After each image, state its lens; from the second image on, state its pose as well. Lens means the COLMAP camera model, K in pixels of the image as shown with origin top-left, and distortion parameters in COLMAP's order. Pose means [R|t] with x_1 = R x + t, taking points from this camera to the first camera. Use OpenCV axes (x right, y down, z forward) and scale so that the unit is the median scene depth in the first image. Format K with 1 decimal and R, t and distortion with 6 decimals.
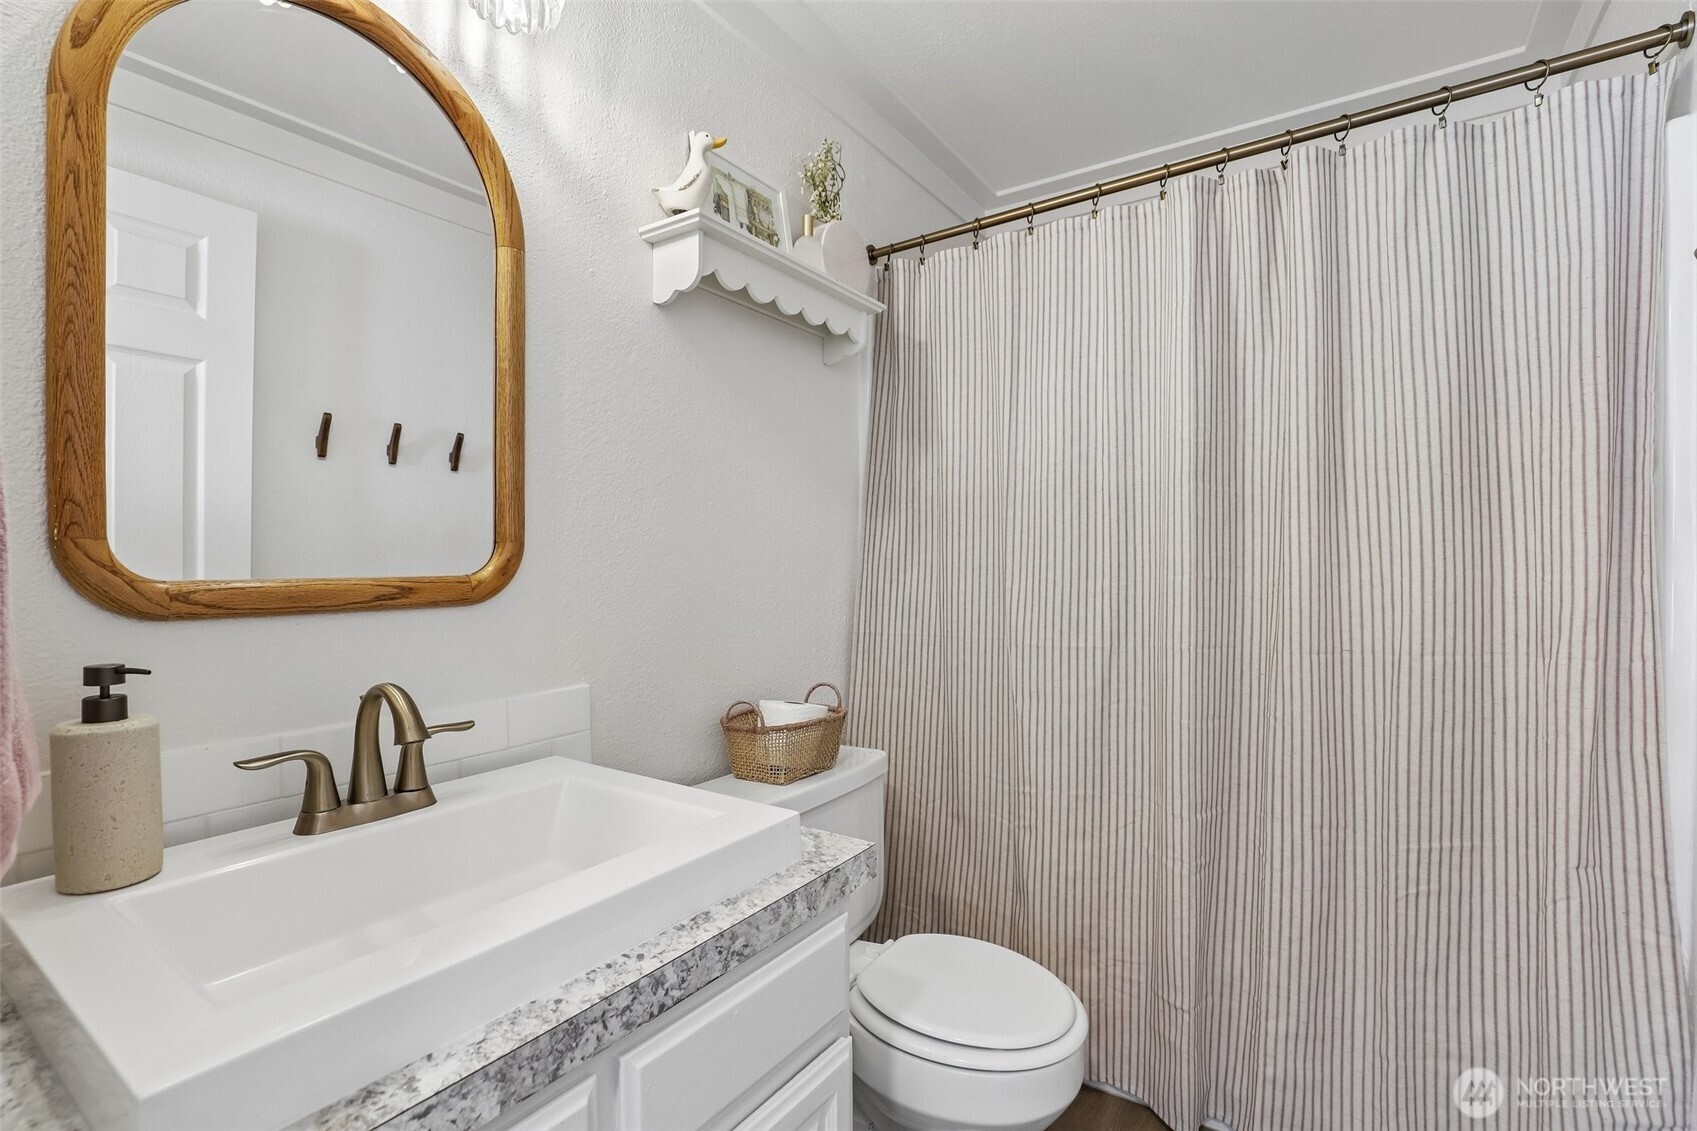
lens RADIAL K [[799.1, 0, 848.5], [0, 799.1, 565.5], [0, 0, 1]] dist [-0.034915, 0.010706]
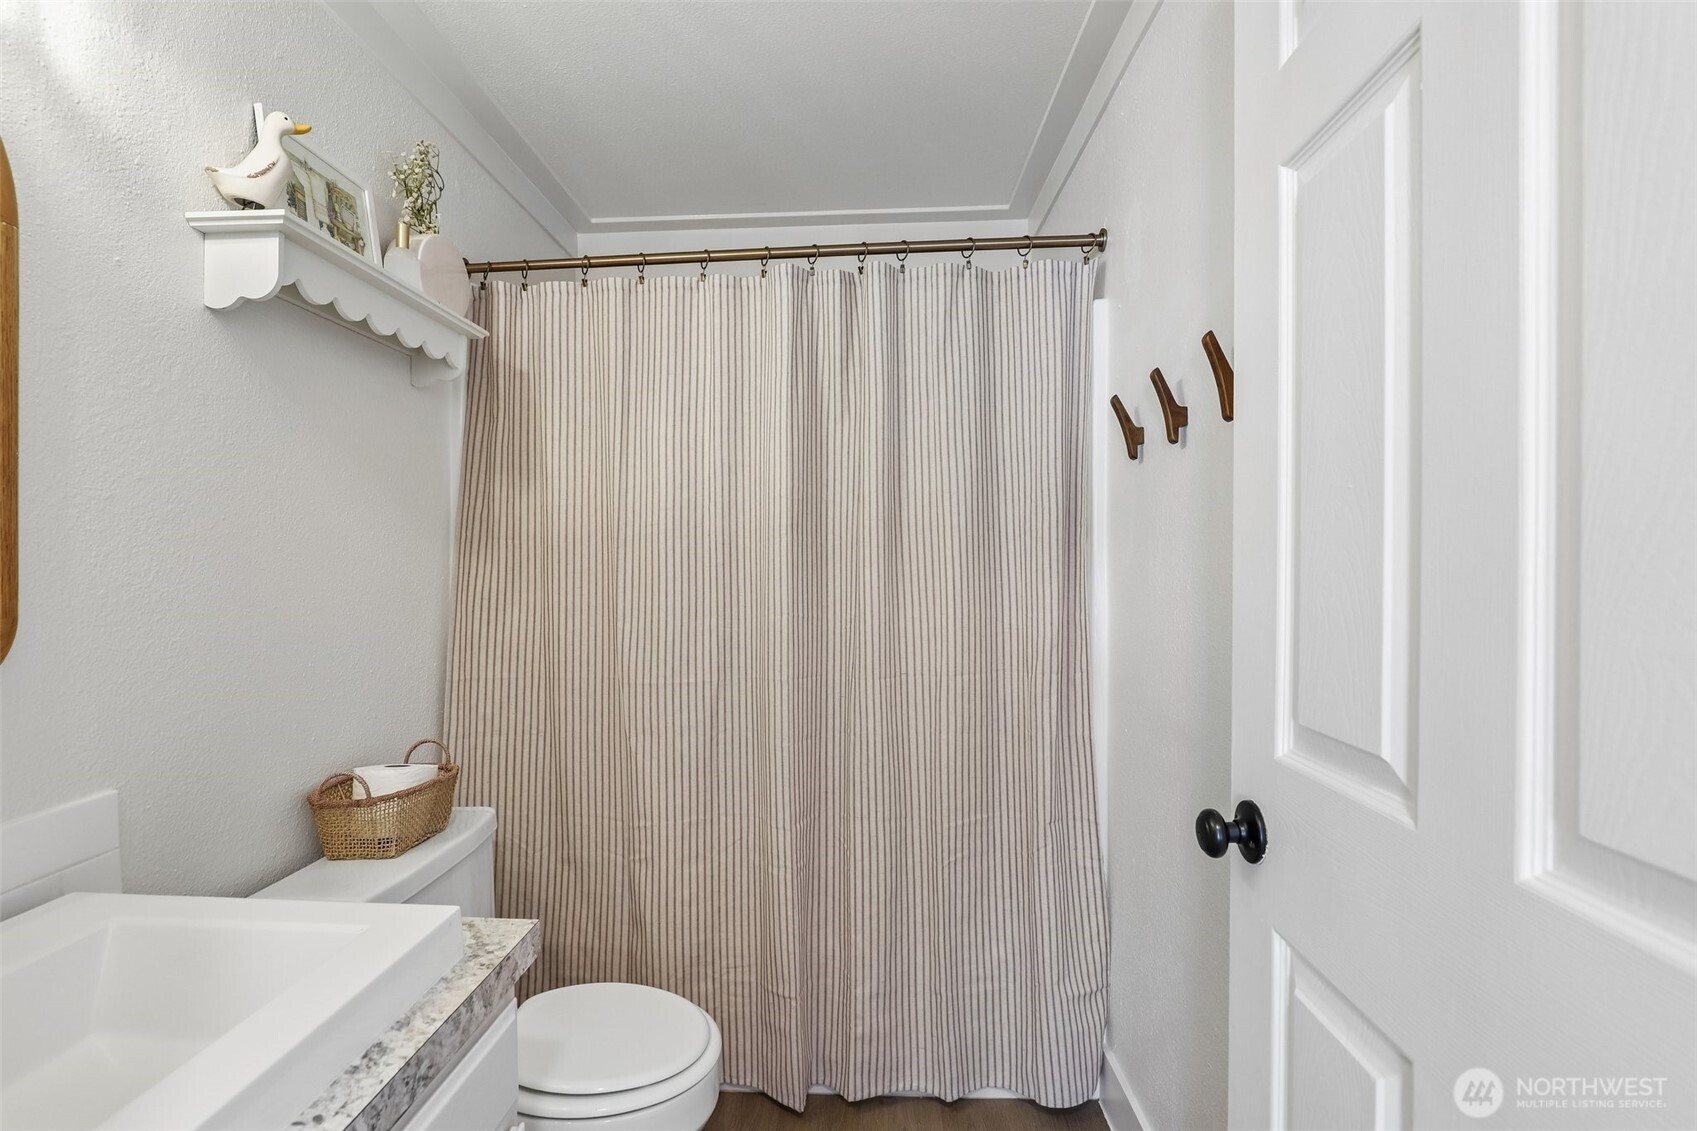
lens RADIAL K [[809.8, 0, 848.5], [0, 809.8, 565.5], [0, 0, 1]] dist [-0.013665, -0.000705]
pose [[0.850118, -0.002438, 0.526587, -0.108773], [0.000345, 0.999992, 0.004072, -0.063777], [-0.526592, -0.003280, 0.850112, -0.038613]]
